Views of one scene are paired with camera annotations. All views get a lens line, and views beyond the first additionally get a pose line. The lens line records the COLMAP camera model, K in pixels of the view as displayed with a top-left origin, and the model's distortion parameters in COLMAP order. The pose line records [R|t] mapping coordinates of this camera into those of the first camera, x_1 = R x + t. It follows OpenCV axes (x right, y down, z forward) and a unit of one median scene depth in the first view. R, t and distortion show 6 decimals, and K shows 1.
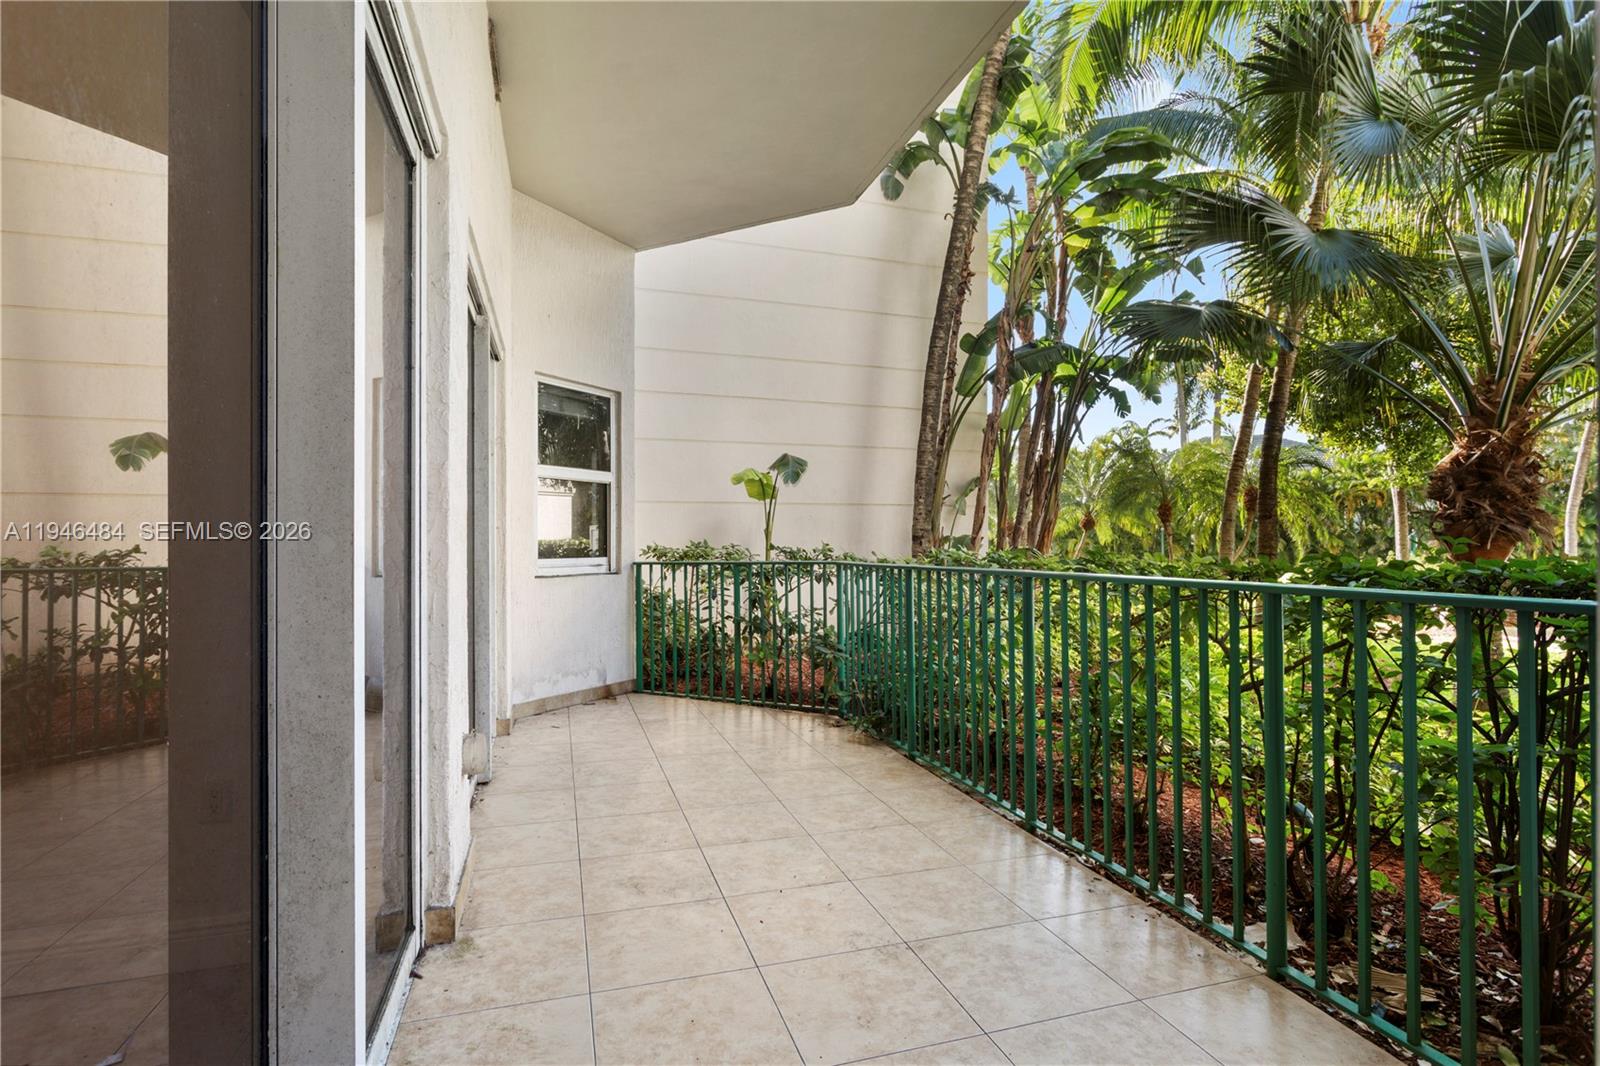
lens RADIAL K [[772.6, 0, 799.5], [0, 772.6, 543.4], [0, 0, 1]] dist [-0.007029, 0.001746]
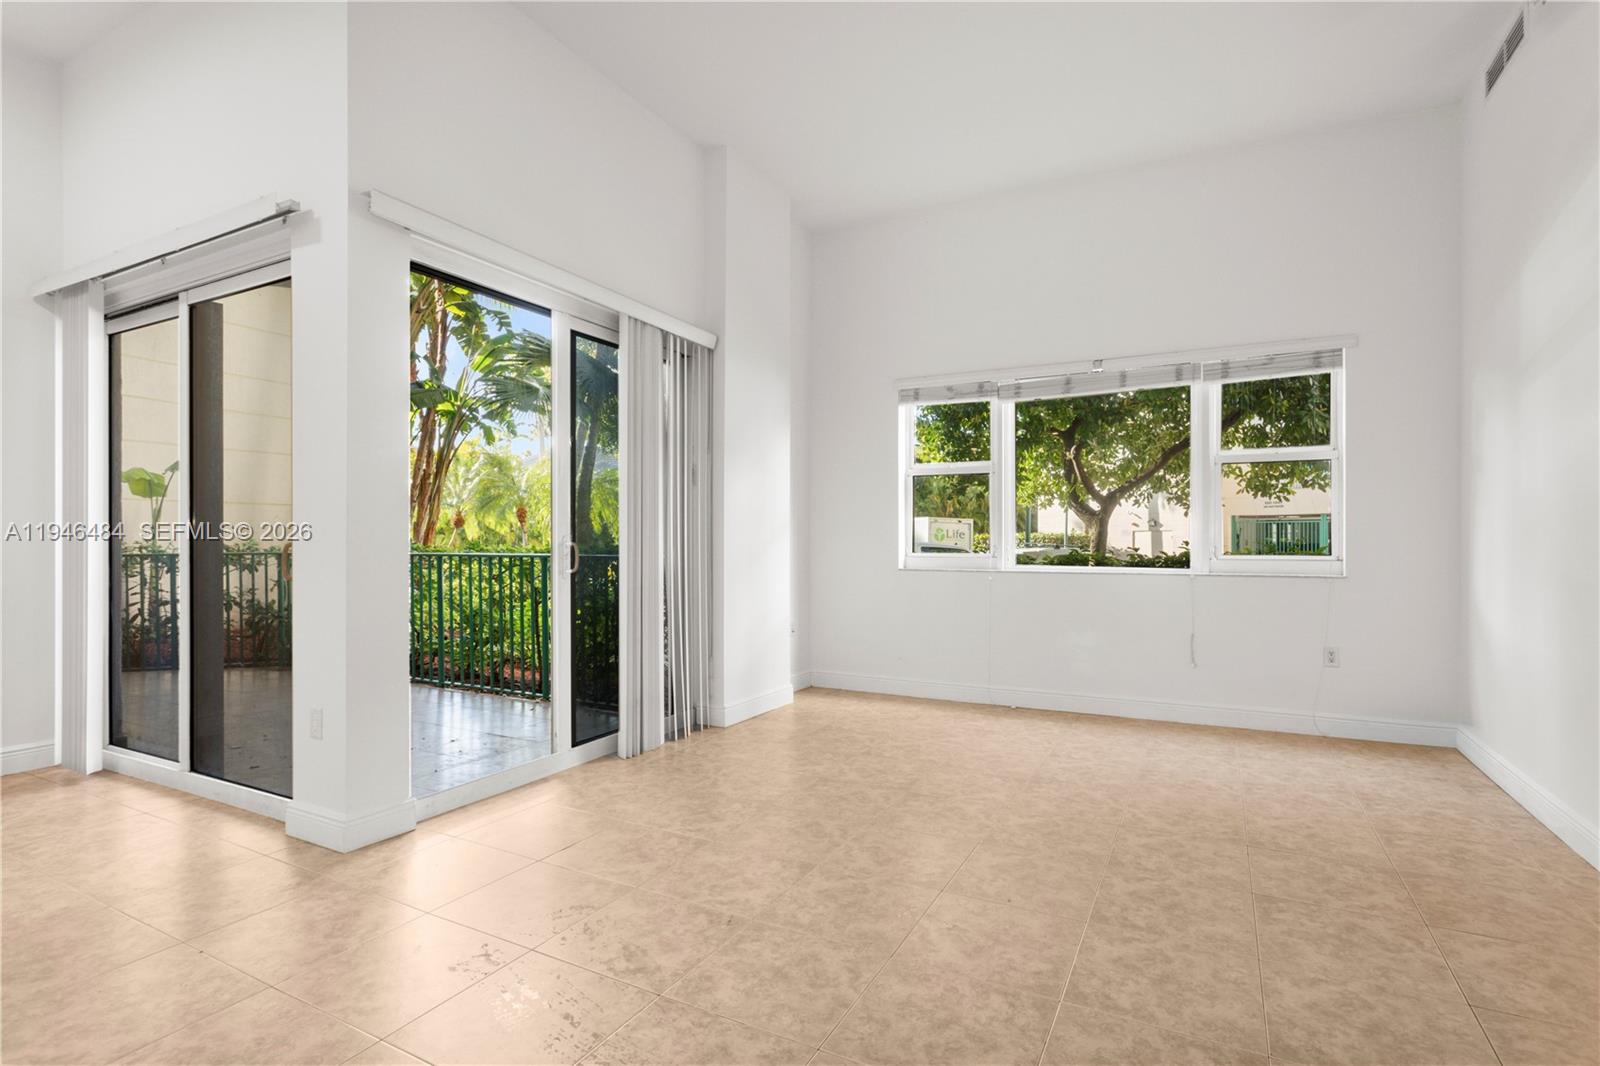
lens RADIAL K [[772.6, 0, 799.5], [0, 772.6, 543.4], [0, 0, 1]] dist [-0.007029, 0.001746]
pose [[0.710633, 0.002141, 0.703559, -0.143147], [-0.005832, 0.999979, 0.002847, -0.000254], [-0.703538, -0.006126, 0.710631, -0.339571]]
